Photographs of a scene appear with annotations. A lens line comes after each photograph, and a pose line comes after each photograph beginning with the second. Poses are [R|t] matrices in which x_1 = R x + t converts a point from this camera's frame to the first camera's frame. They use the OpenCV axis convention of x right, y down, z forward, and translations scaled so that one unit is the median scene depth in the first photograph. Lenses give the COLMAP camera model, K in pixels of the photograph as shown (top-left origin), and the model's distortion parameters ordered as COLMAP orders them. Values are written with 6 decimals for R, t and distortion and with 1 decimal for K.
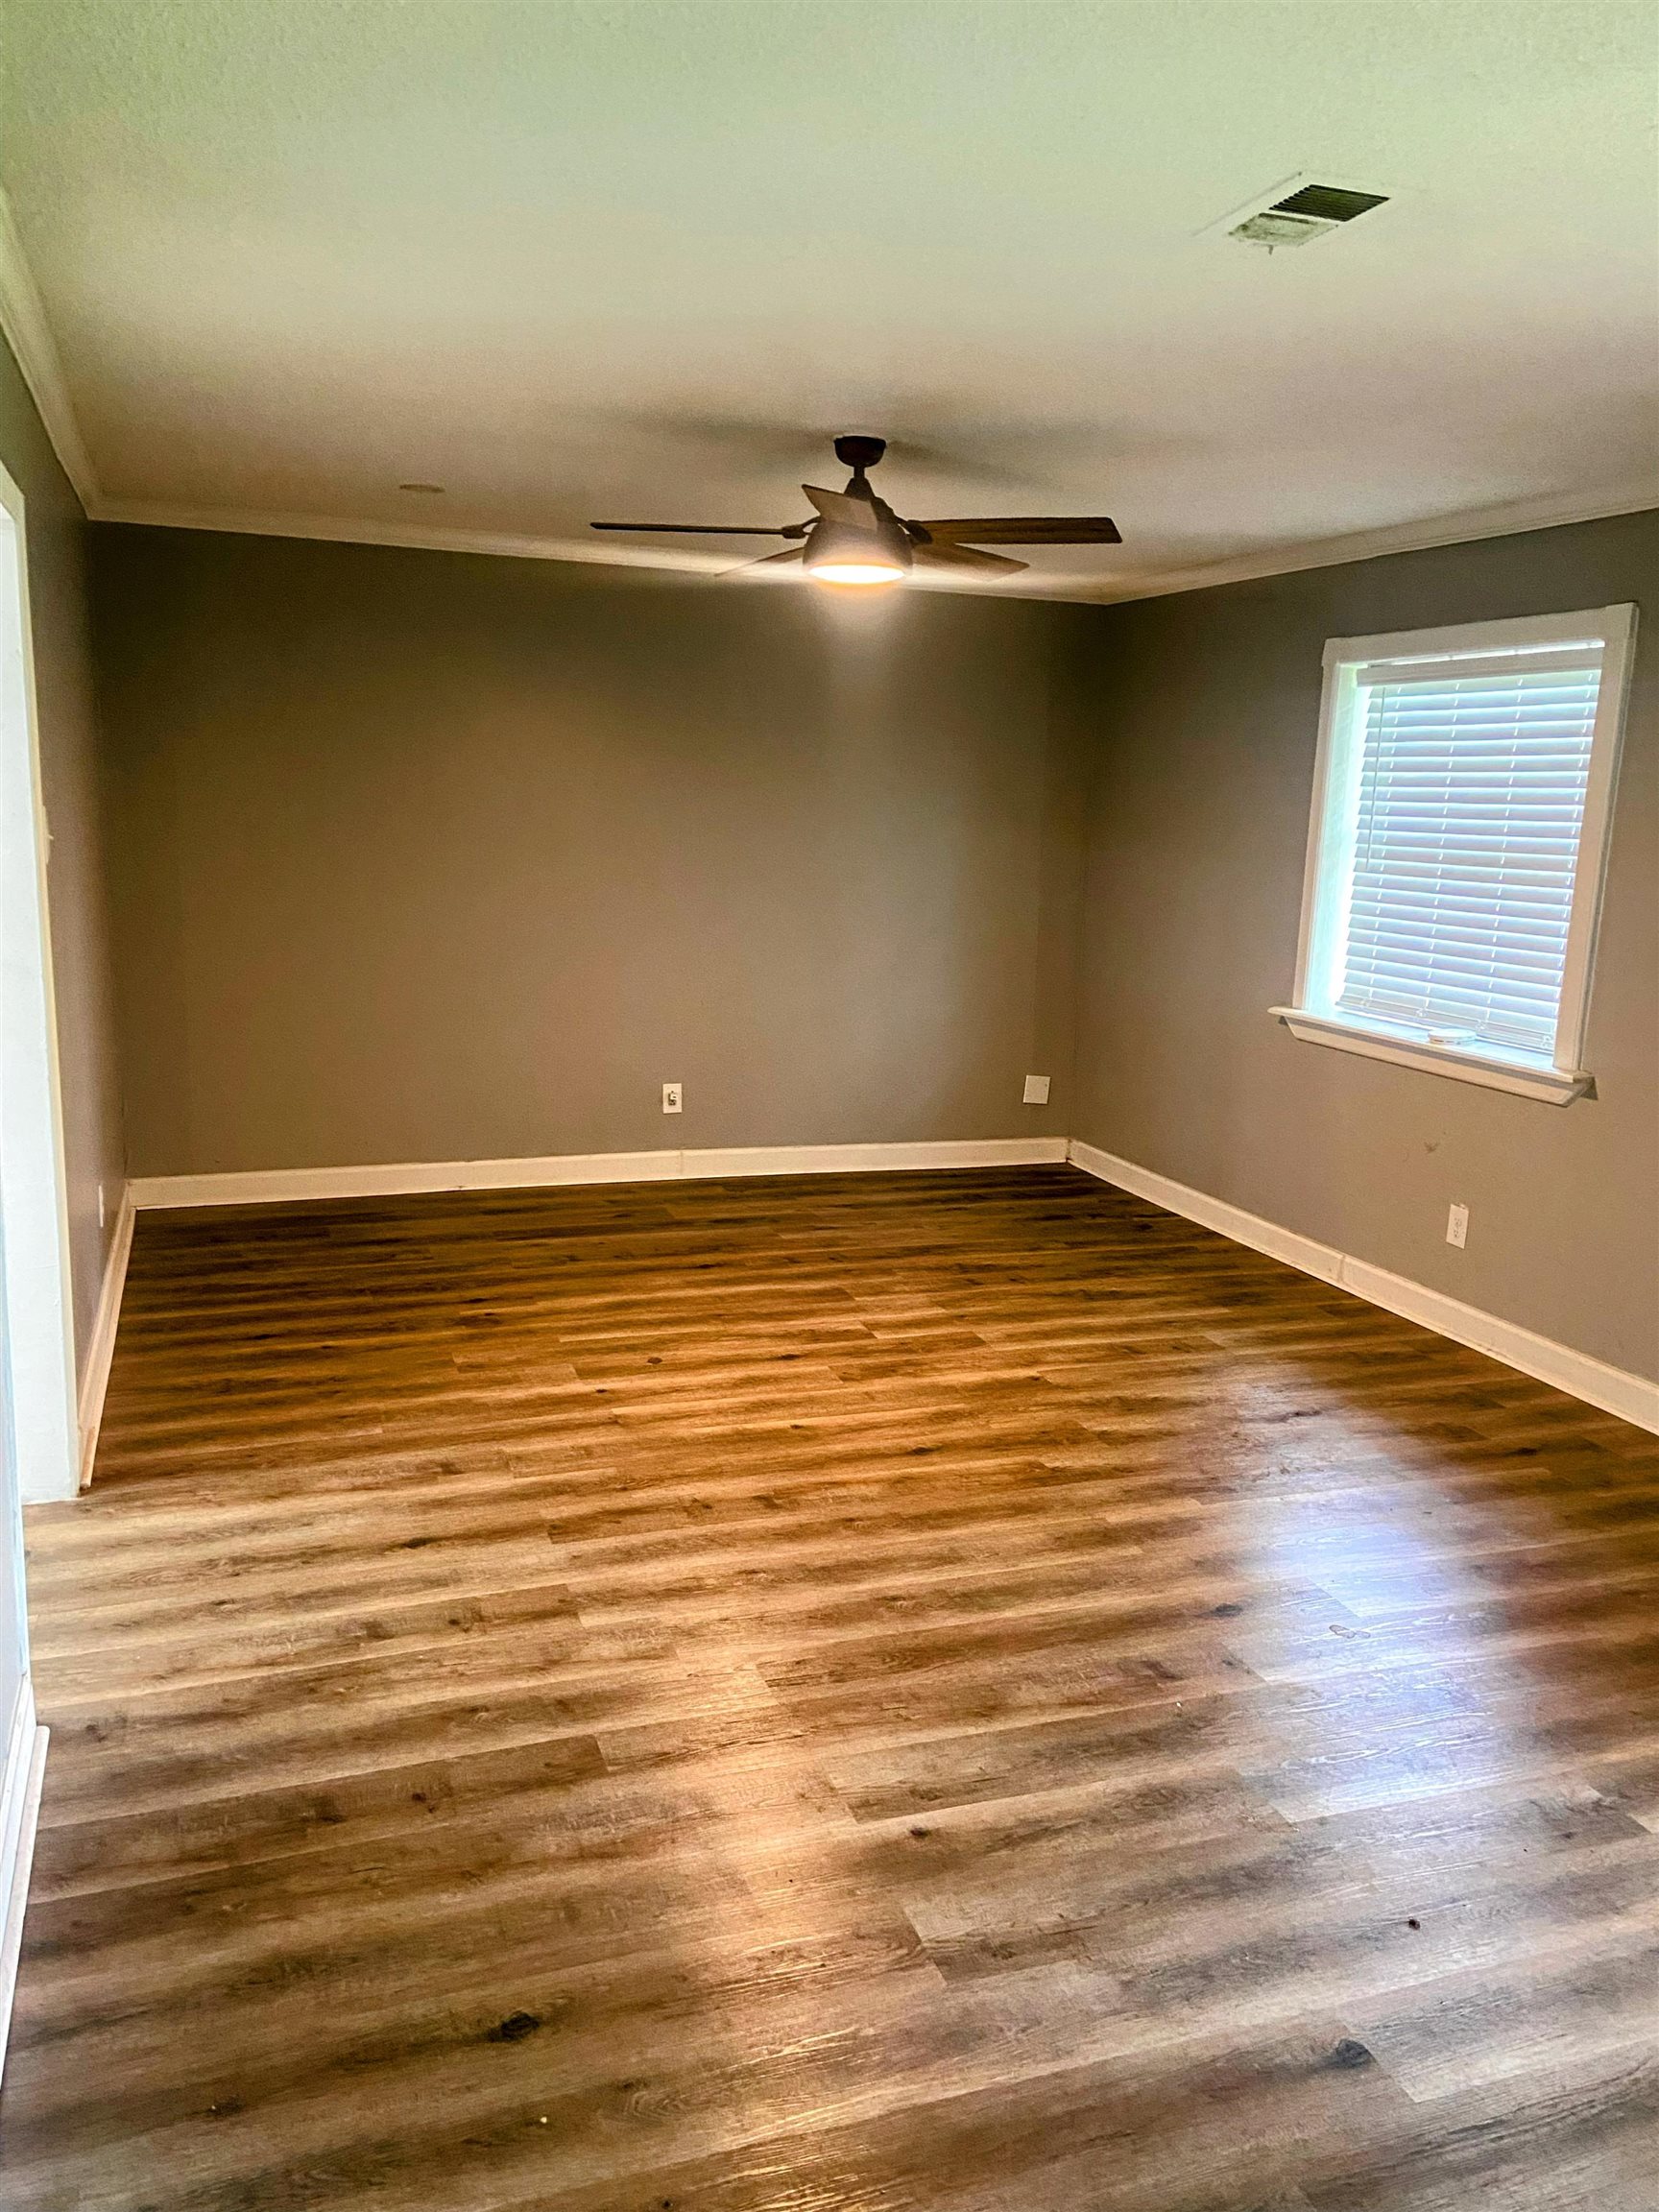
lens RADIAL K [[1664.4, 0, 830.0], [0, 1664.4, 1112.3], [0, 0, 1]] dist [0.114348, -0.138859]
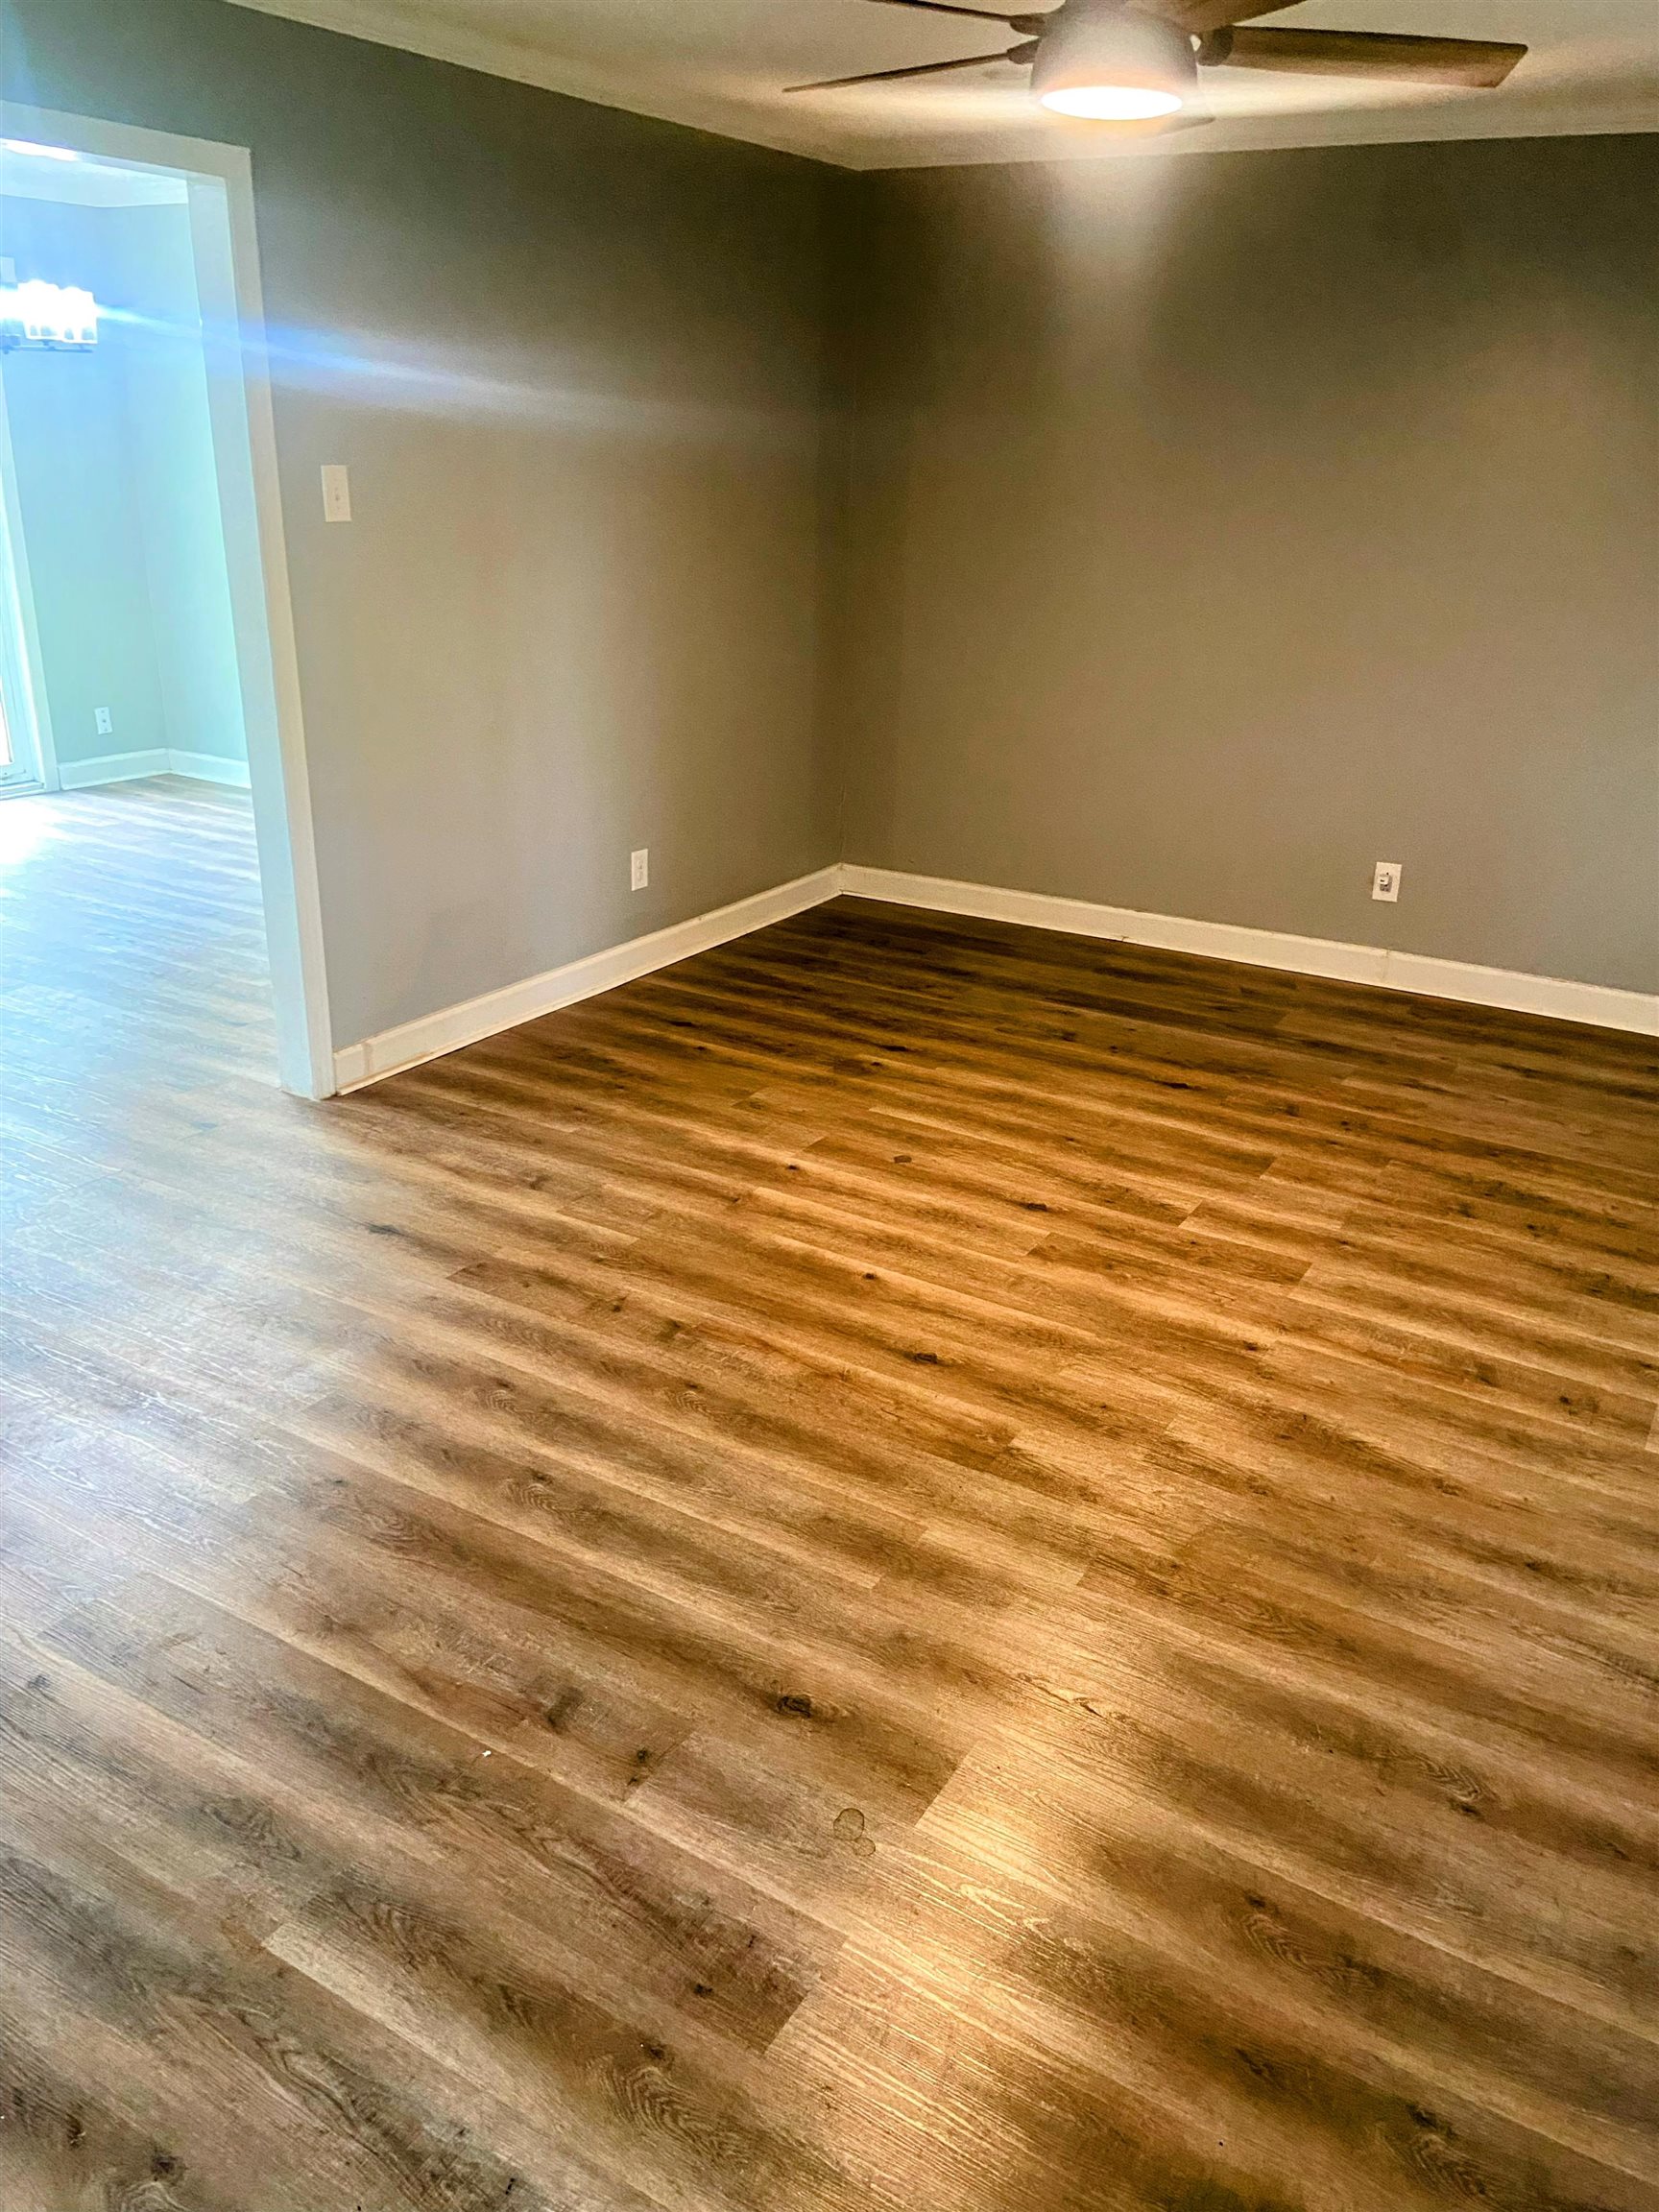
lens RADIAL K [[1664.4, 0, 835.2], [0, 1664.4, 1096.4], [0, 0, 1]] dist [0.114348, -0.138859]
pose [[0.639002, 0.270728, -0.719988, 0.476034], [-0.157360, 0.962229, 0.222155, -0.065865], [0.752937, -0.028660, 0.657468, 0.411981]]
